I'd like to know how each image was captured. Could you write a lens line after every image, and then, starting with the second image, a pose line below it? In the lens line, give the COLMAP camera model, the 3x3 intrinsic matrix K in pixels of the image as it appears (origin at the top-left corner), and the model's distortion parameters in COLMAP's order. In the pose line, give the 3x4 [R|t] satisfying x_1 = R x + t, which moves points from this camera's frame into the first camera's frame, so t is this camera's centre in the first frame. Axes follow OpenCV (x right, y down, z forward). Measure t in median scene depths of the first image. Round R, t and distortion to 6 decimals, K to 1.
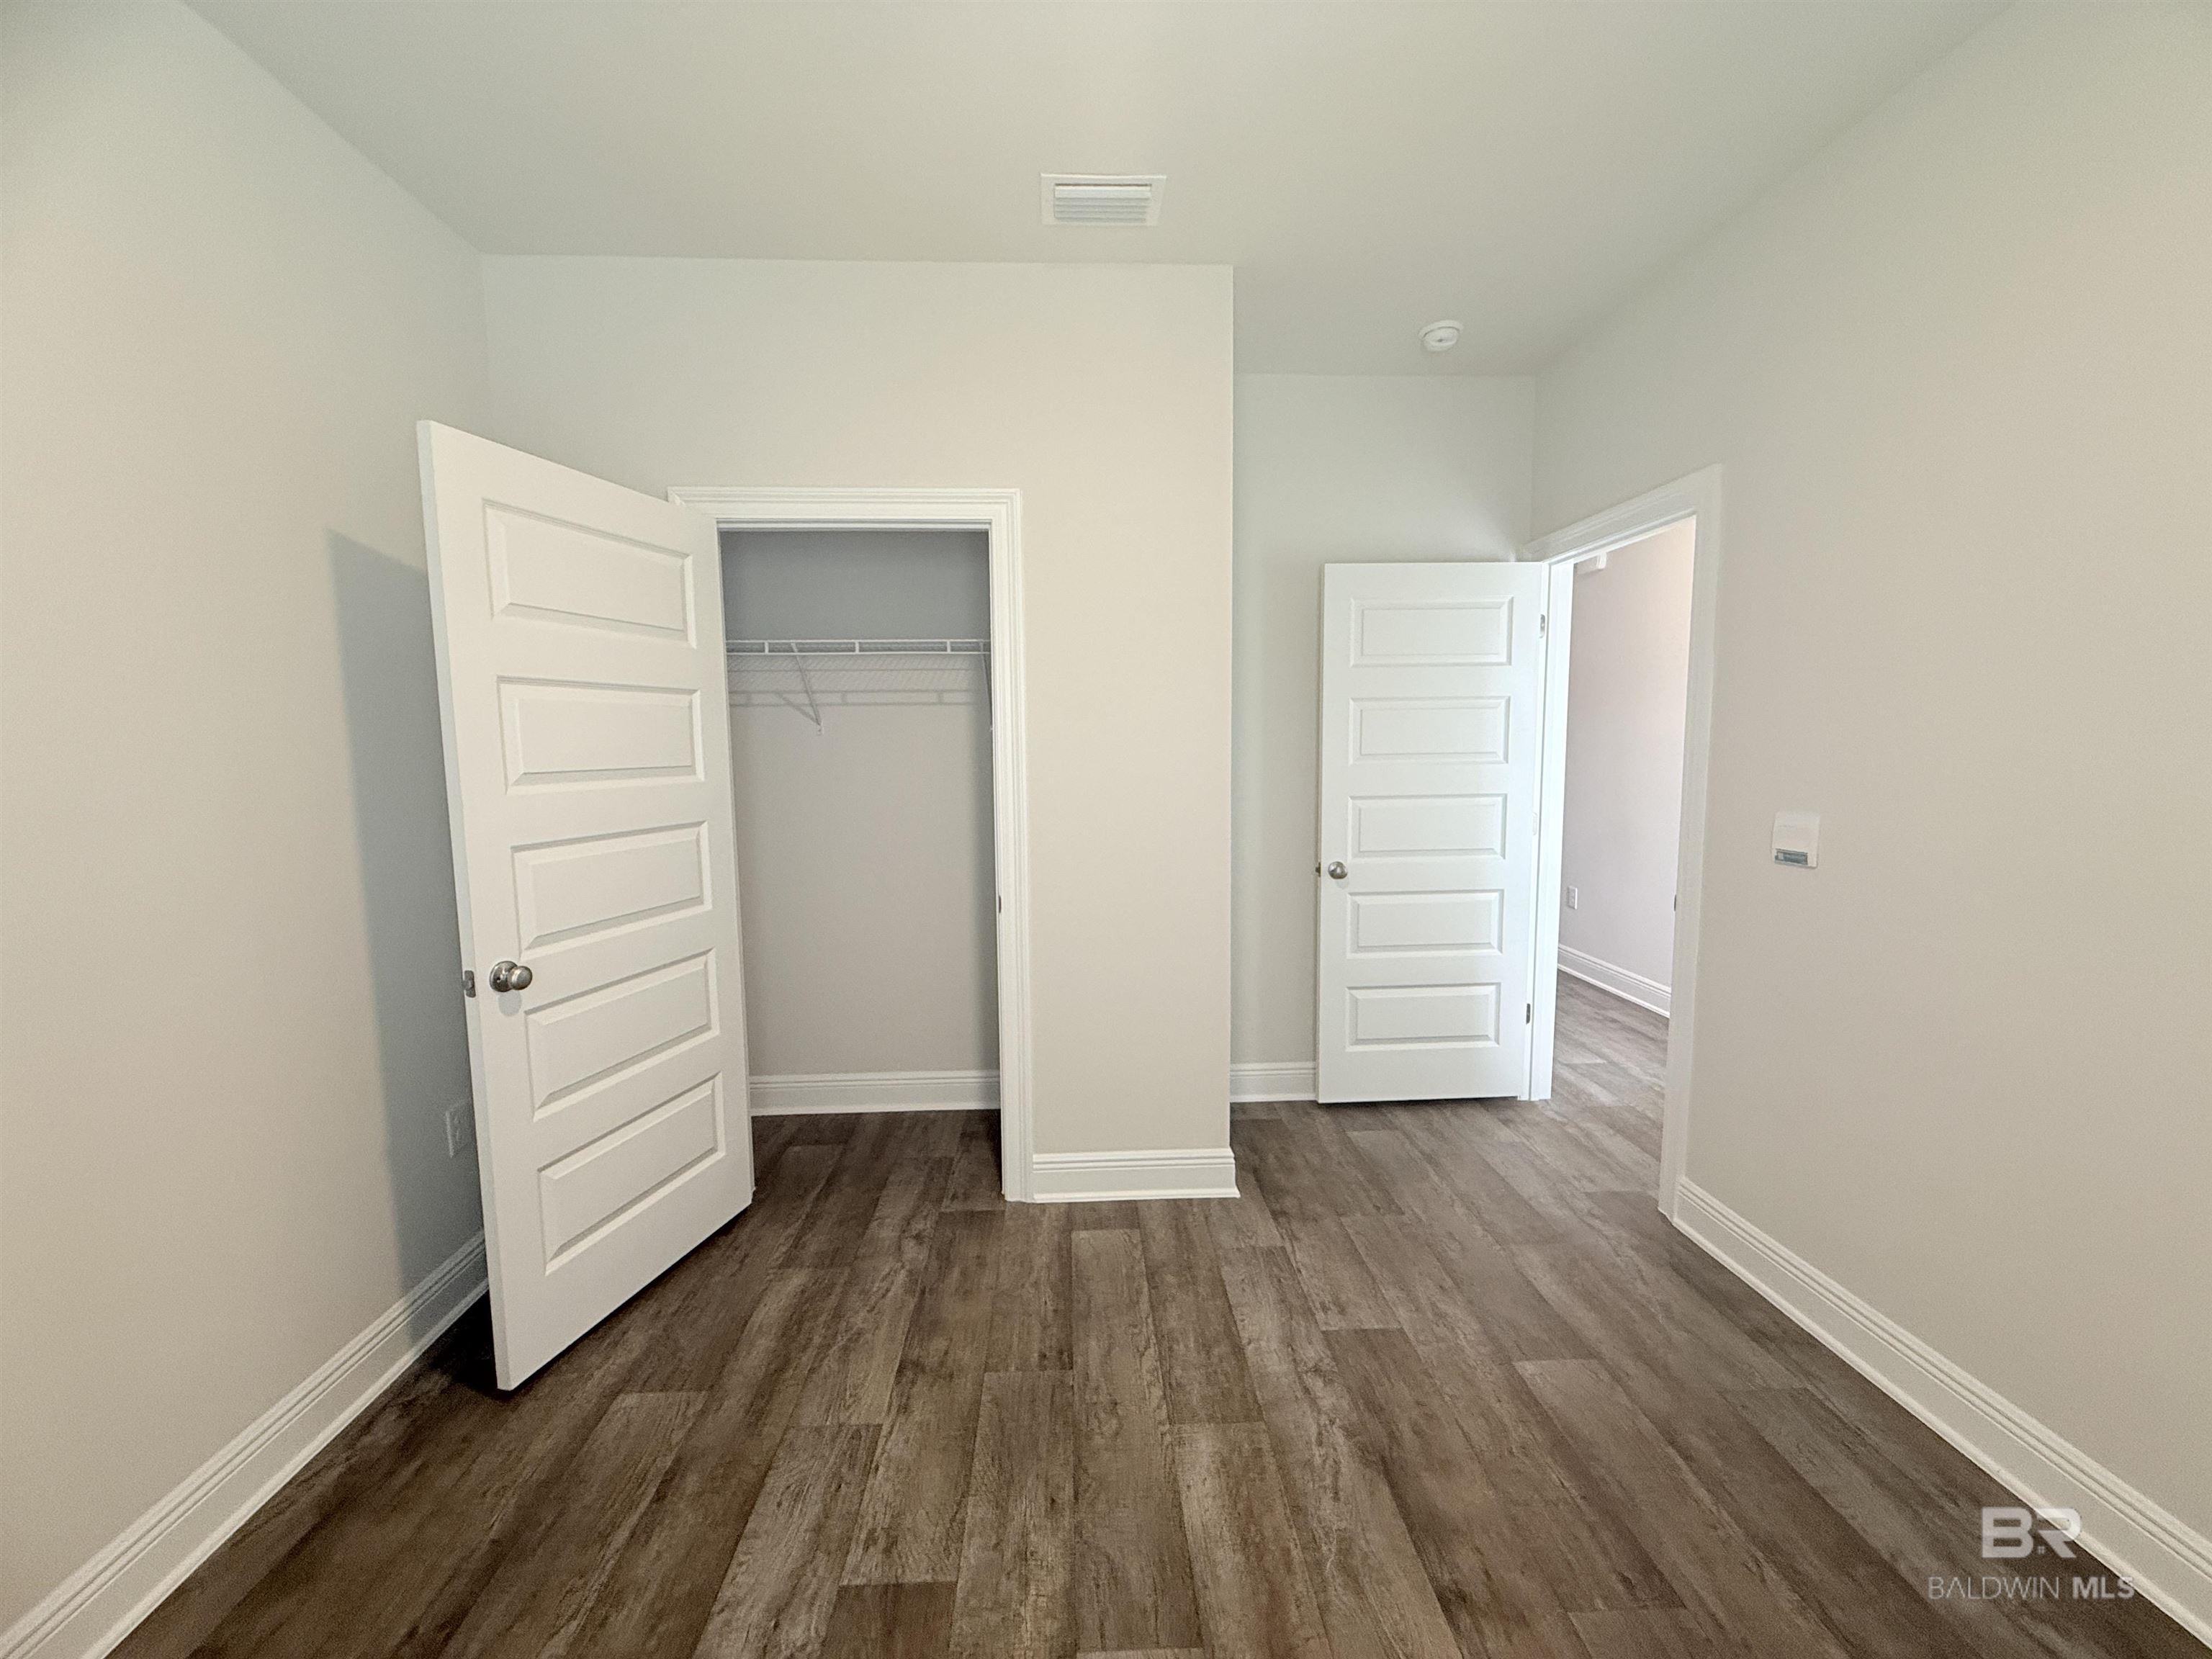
lens RADIAL K [[880.7, 0, 1084.5], [0, 880.7, 823.3], [0, 0, 1]] dist [0.003476, -0.000440]
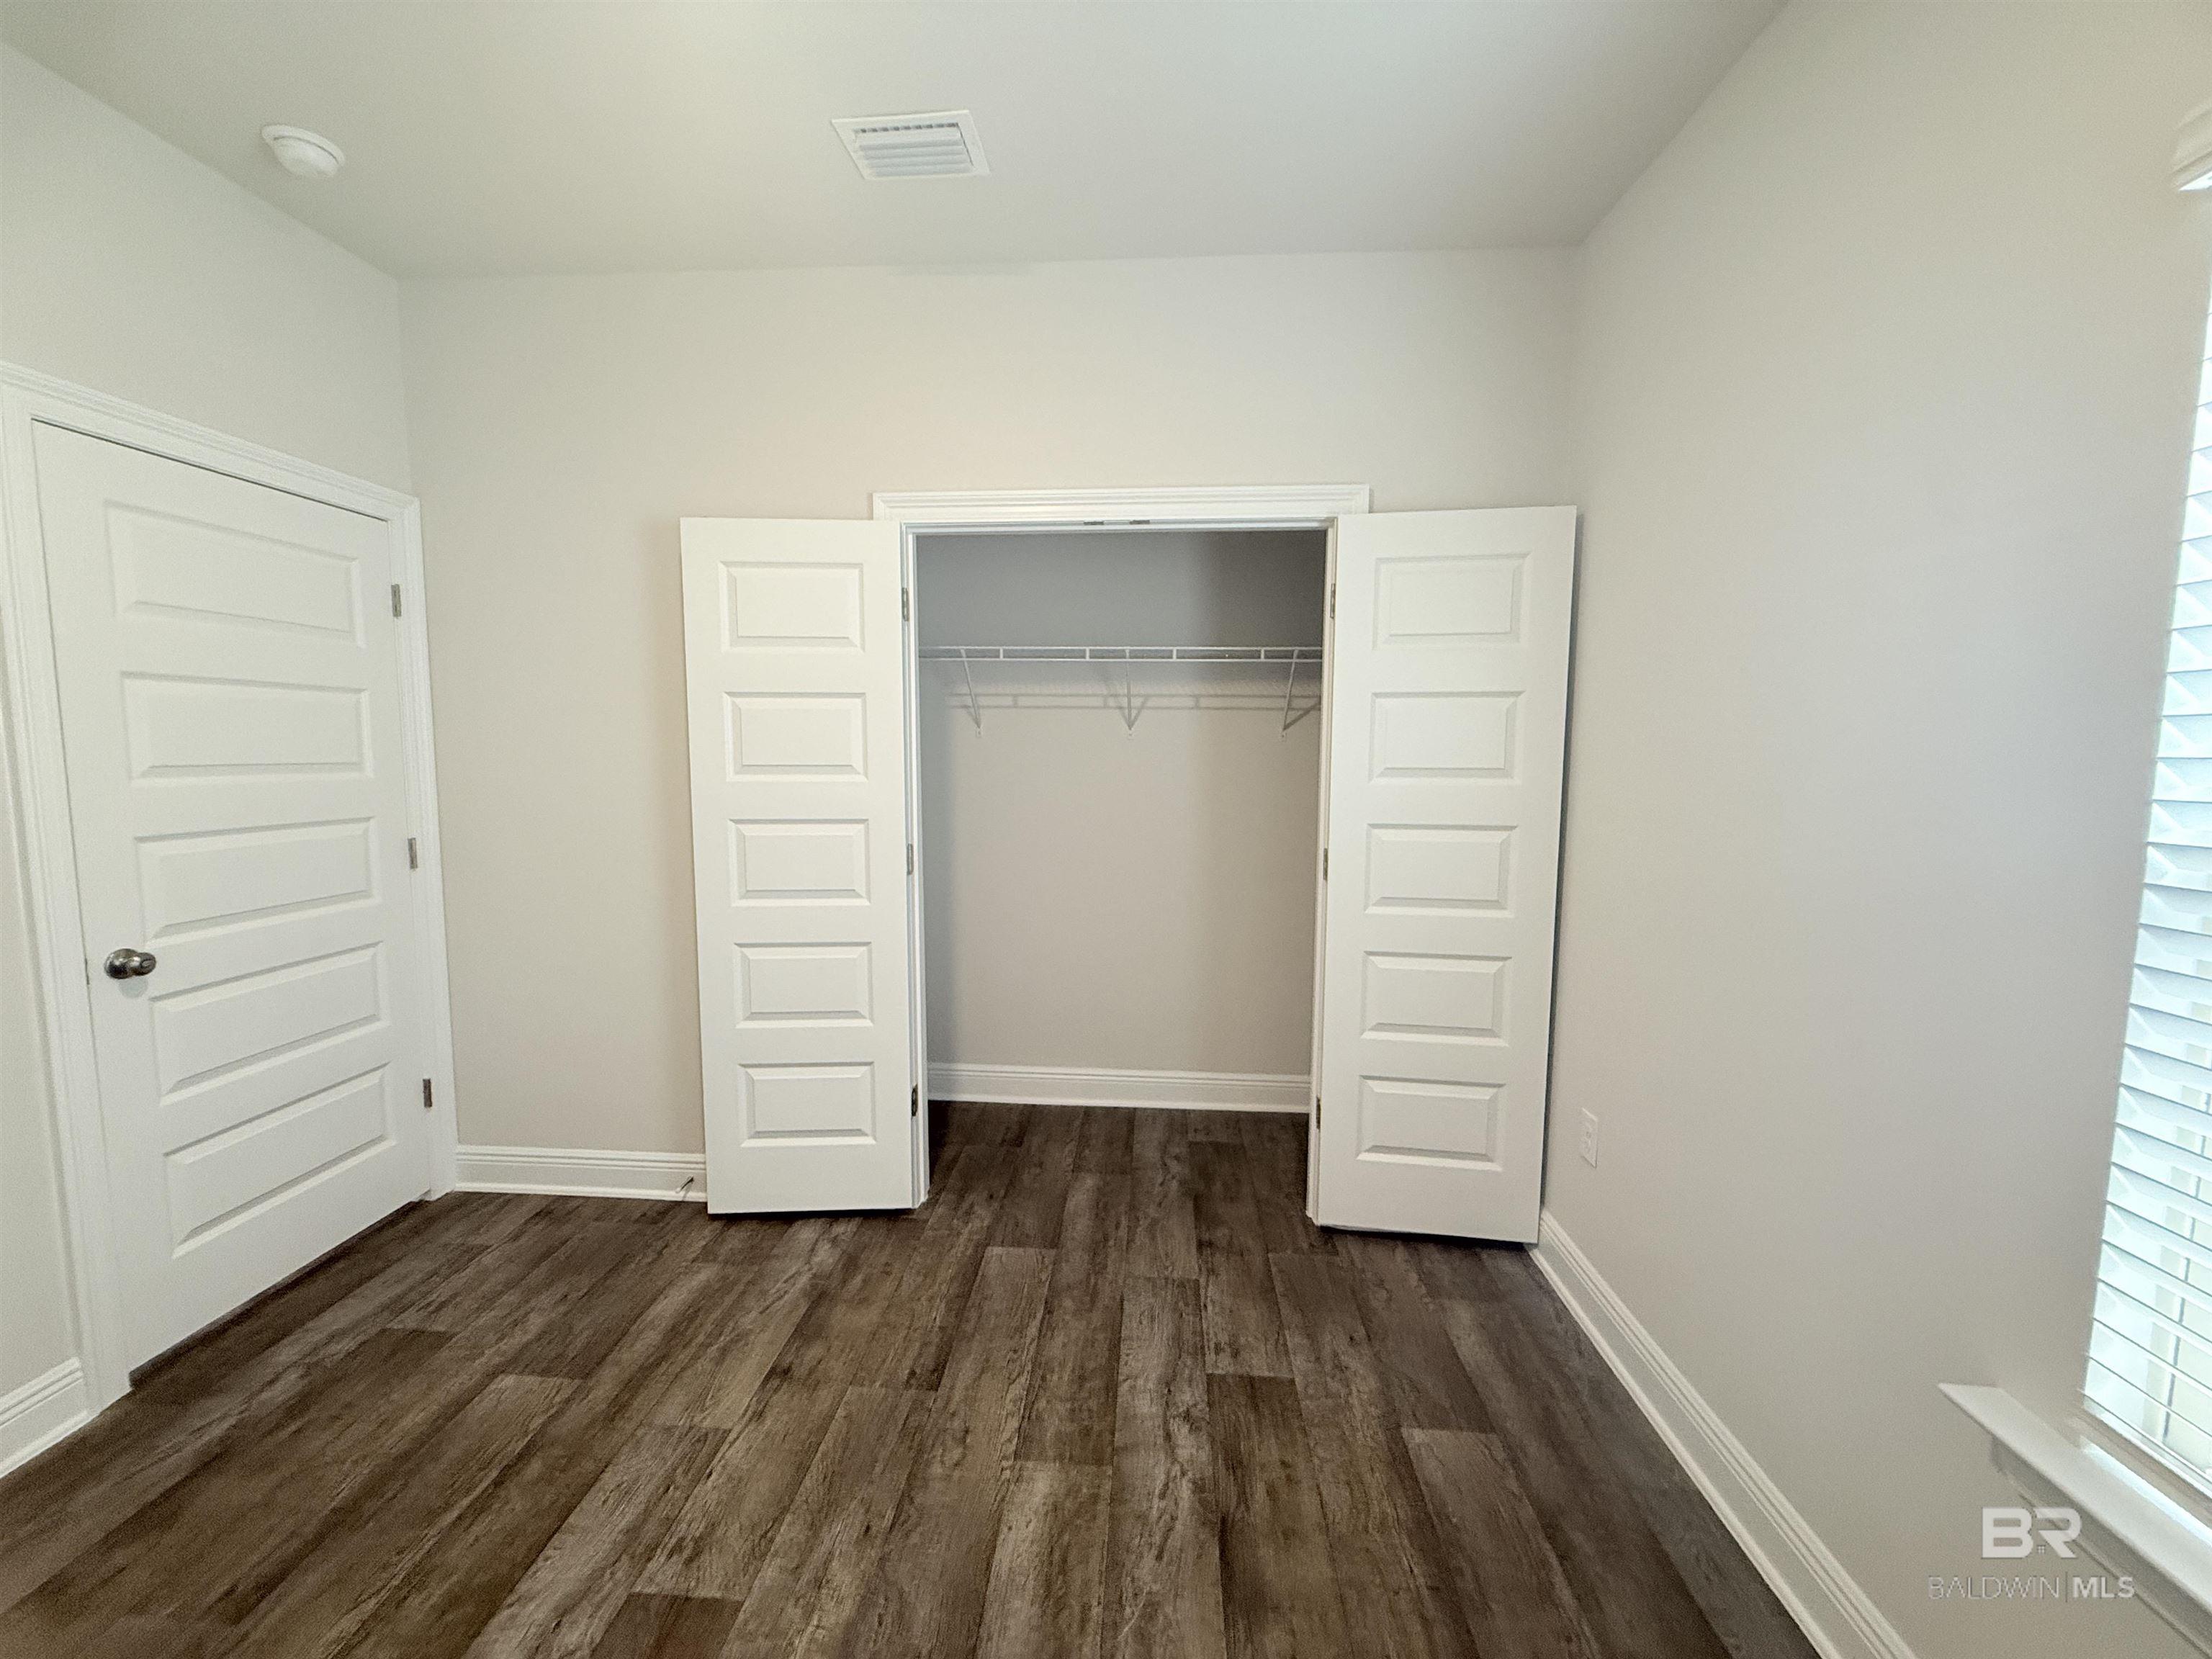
lens RADIAL K [[880.7, 0, 1087.4], [0, 880.7, 814.4], [0, 0, 1]] dist [0.003476, -0.000440]
pose [[0.994449, 0.027592, -0.101535, 0.269200], [-0.029356, 0.999442, -0.015921, -0.007635], [0.101040, 0.018813, 0.994705, 0.041626]]
